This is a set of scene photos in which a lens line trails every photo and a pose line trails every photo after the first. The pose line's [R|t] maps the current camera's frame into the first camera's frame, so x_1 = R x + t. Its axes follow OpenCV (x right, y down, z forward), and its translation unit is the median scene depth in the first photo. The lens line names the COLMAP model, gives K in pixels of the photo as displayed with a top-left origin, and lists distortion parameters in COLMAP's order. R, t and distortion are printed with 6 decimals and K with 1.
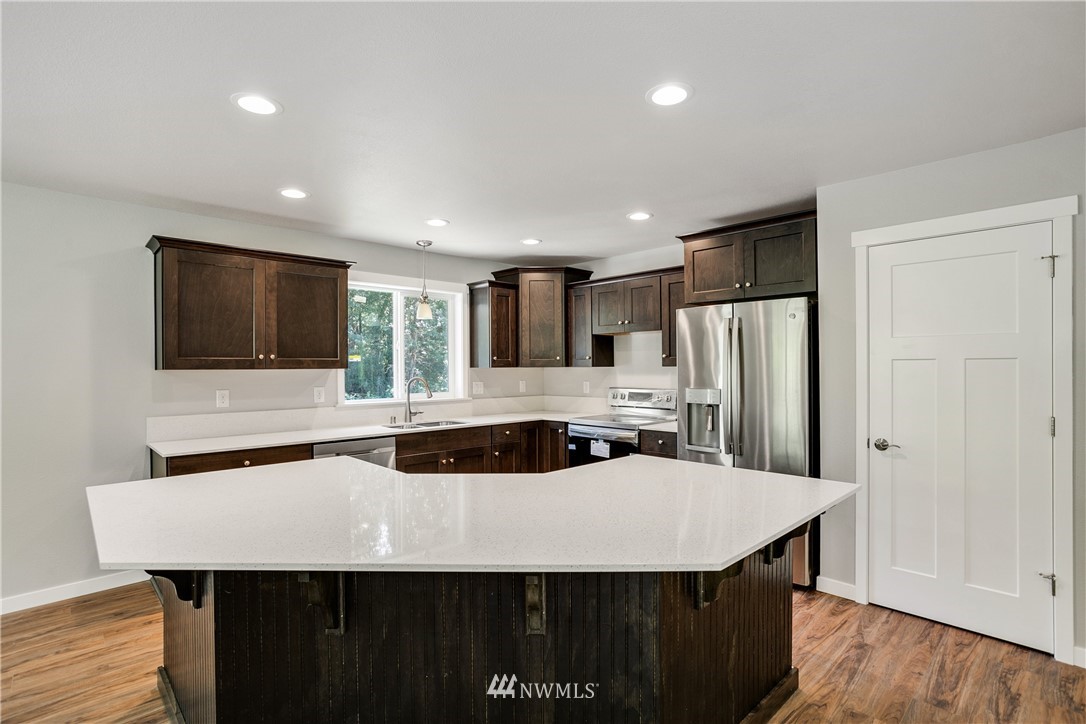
lens RADIAL K [[531.5, 0, 545.0], [0, 531.5, 367.5], [0, 0, 1]] dist [-0.064123, 0.033239]
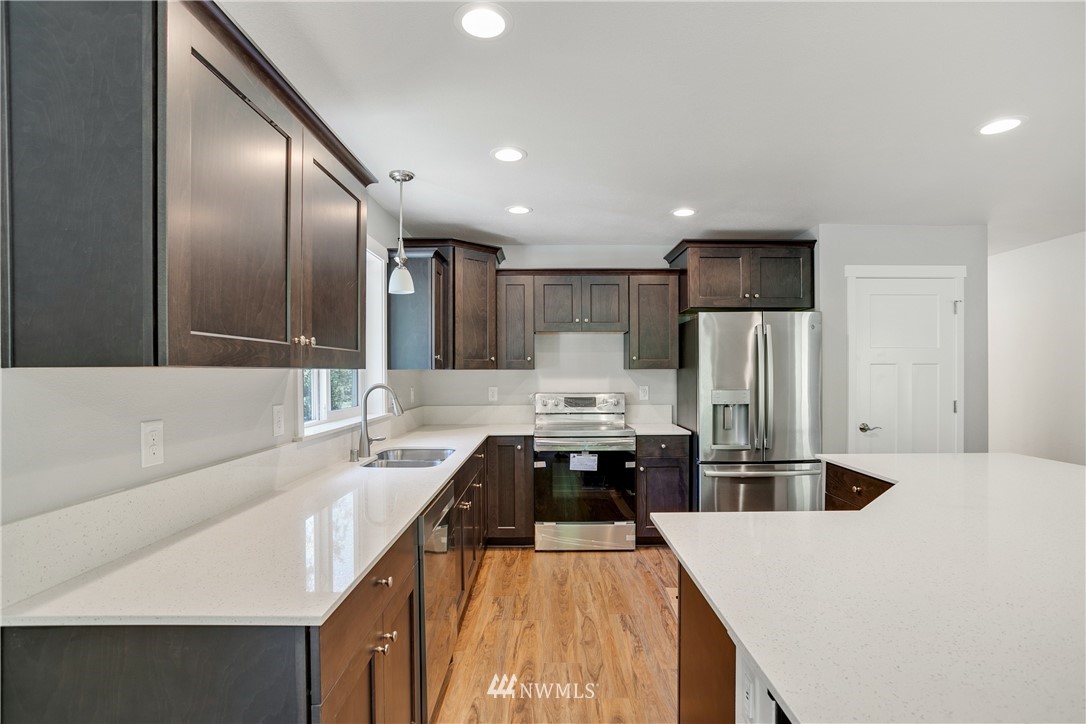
lens RADIAL K [[531.5, 0, 545.0], [0, 531.5, 367.5], [0, 0, 1]] dist [-0.064123, 0.033239]
pose [[0.698918, 0.008546, 0.715151, -0.603787], [0.000163, 0.999927, -0.012108, 0.006948], [-0.715202, 0.008579, 0.698865, 0.450492]]
